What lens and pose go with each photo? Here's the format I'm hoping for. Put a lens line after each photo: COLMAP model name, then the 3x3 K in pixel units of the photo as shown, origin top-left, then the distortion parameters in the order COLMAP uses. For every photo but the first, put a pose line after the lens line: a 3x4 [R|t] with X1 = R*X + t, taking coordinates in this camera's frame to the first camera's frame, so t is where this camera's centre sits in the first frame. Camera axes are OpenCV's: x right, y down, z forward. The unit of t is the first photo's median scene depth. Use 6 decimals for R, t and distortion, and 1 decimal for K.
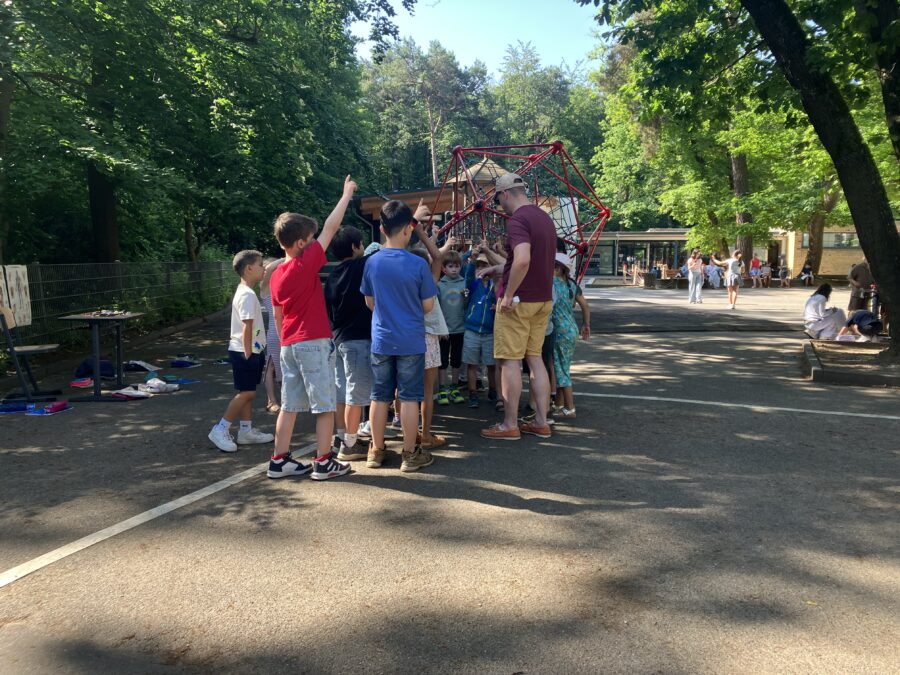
lens RADIAL K [[723.0, 0, 451.3], [0, 723.0, 336.5], [0, 0, 1]] dist [0.009809, -0.002087]
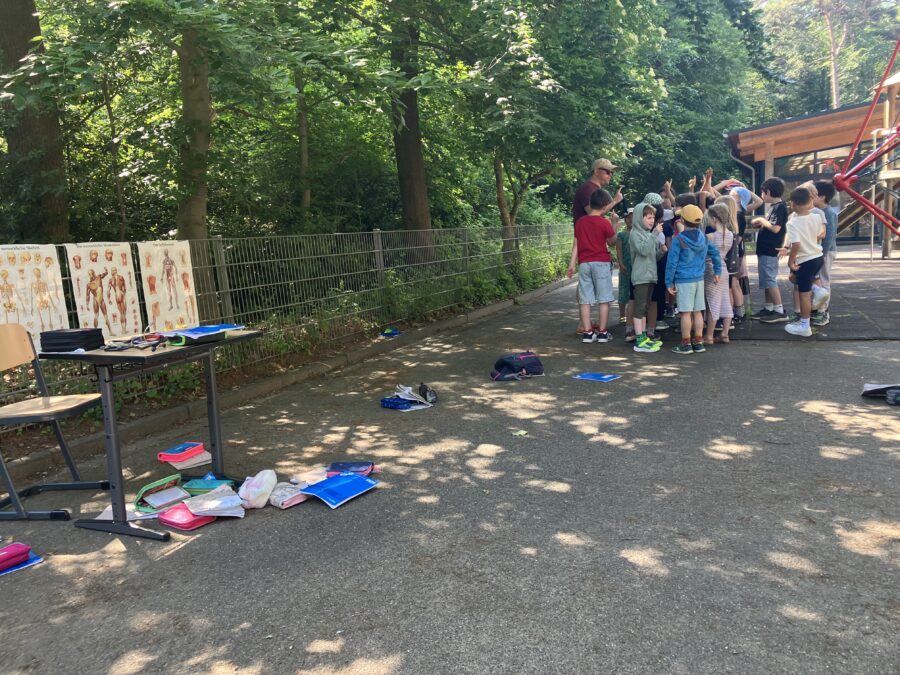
lens RADIAL K [[723.0, 0, 454.1], [0, 723.0, 339.2], [0, 0, 1]] dist [0.009809, -0.002087]
pose [[0.879185, 0.018233, -0.476132, -0.022263], [0.006813, 0.998684, 0.050823, -0.014399], [0.476433, -0.047927, 0.877904, 0.187346]]
